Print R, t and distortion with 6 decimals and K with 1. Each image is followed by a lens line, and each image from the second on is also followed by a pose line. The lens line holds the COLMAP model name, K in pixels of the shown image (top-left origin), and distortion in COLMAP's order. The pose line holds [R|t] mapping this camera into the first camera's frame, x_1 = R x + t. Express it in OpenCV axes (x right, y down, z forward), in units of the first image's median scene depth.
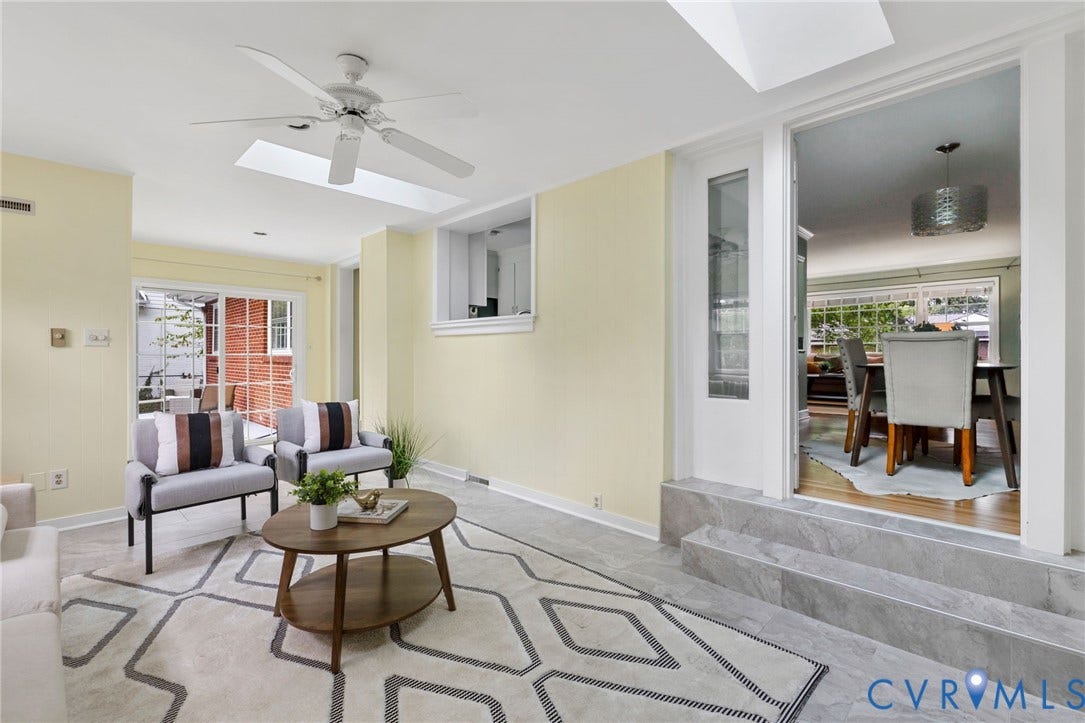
lens RADIAL K [[477.5, 0, 535.2], [0, 477.5, 362.1], [0, 0, 1]] dist [0.002479, 0.000494]
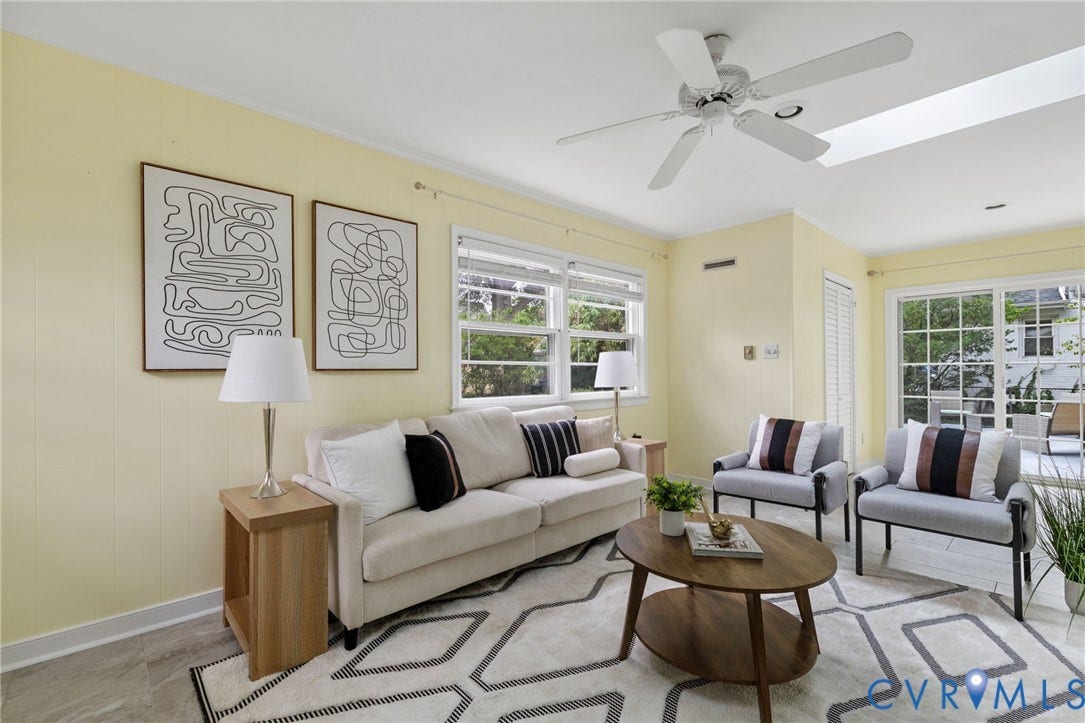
lens RADIAL K [[477.5, 0, 539.4], [0, 477.5, 366.1], [0, 0, 1]] dist [0.002479, 0.000494]
pose [[-0.044897, -0.007207, -0.998966, 0.485289], [-0.009355, 0.999933, -0.006793, 0.001463], [0.998948, 0.009040, -0.044961, 0.626611]]
